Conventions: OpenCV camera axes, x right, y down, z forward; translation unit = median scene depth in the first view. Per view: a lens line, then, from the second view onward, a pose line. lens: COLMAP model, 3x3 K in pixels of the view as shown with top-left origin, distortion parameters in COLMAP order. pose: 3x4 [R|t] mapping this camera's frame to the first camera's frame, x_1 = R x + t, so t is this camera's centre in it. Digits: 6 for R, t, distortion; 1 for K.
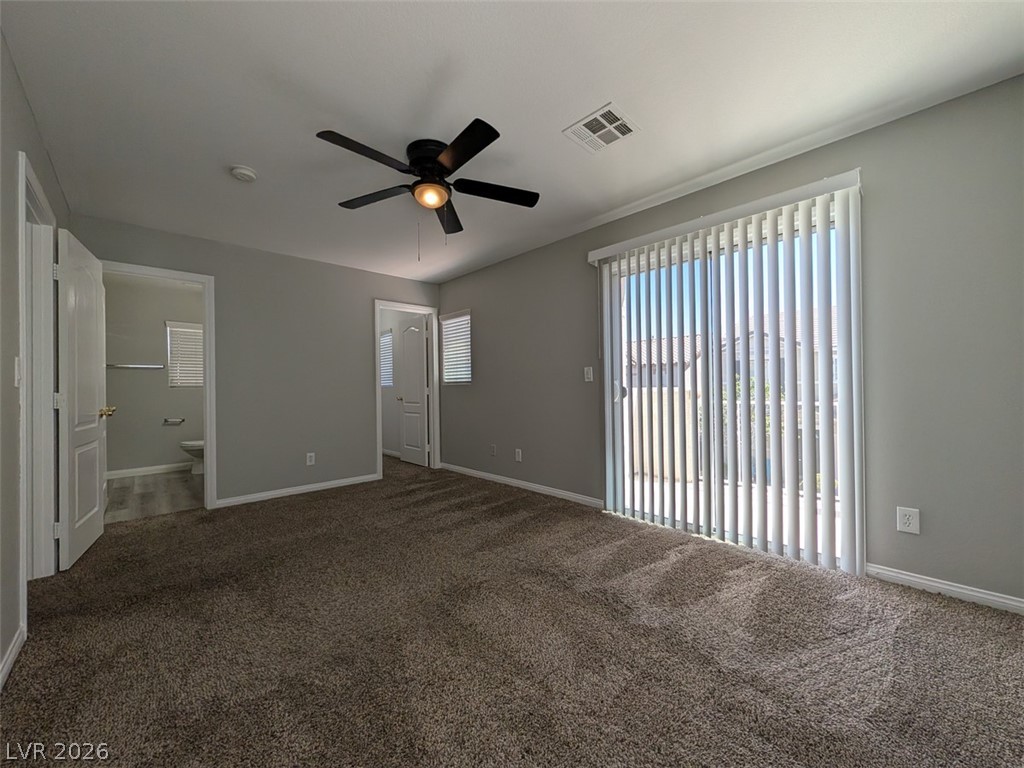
lens RADIAL K [[394.7, 0, 512.0], [0, 394.7, 384.0], [0, 0, 1]] dist [0.000923, 0.000025]
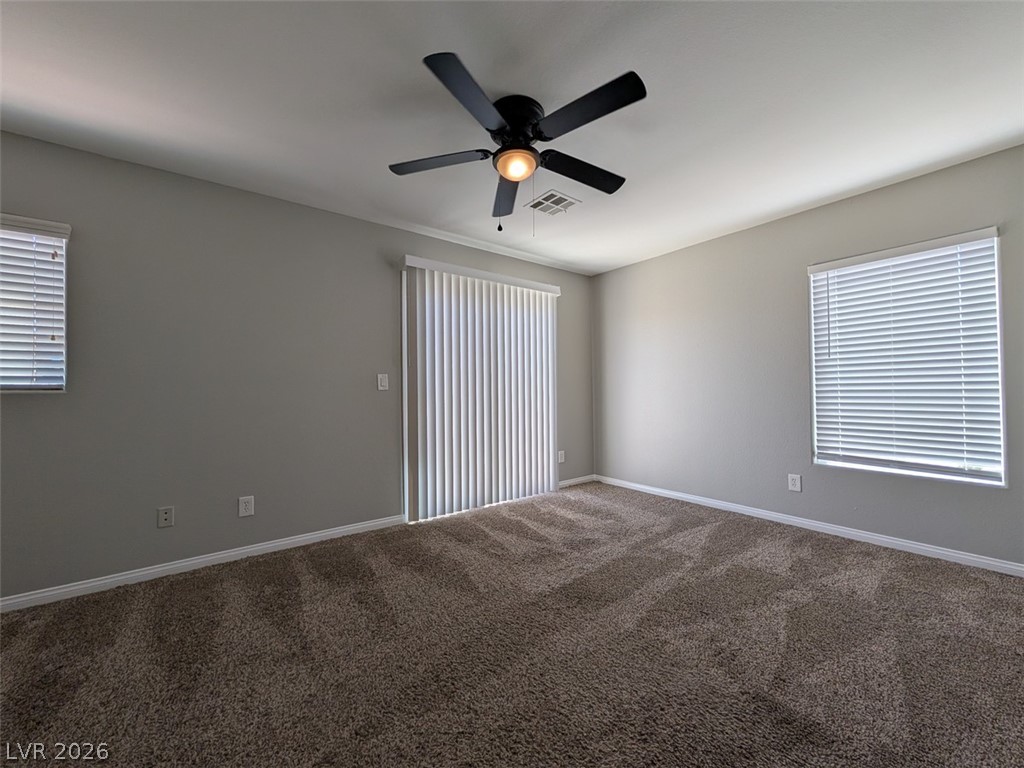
lens RADIAL K [[394.7, 0, 512.0], [0, 394.7, 384.0], [0, 0, 1]] dist [0.000923, 0.000025]
pose [[0.105230, 0.031466, 0.993950, -0.791200], [0.004363, 0.999475, -0.032103, 0.012197], [-0.994438, 0.007715, 0.105037, 0.713216]]
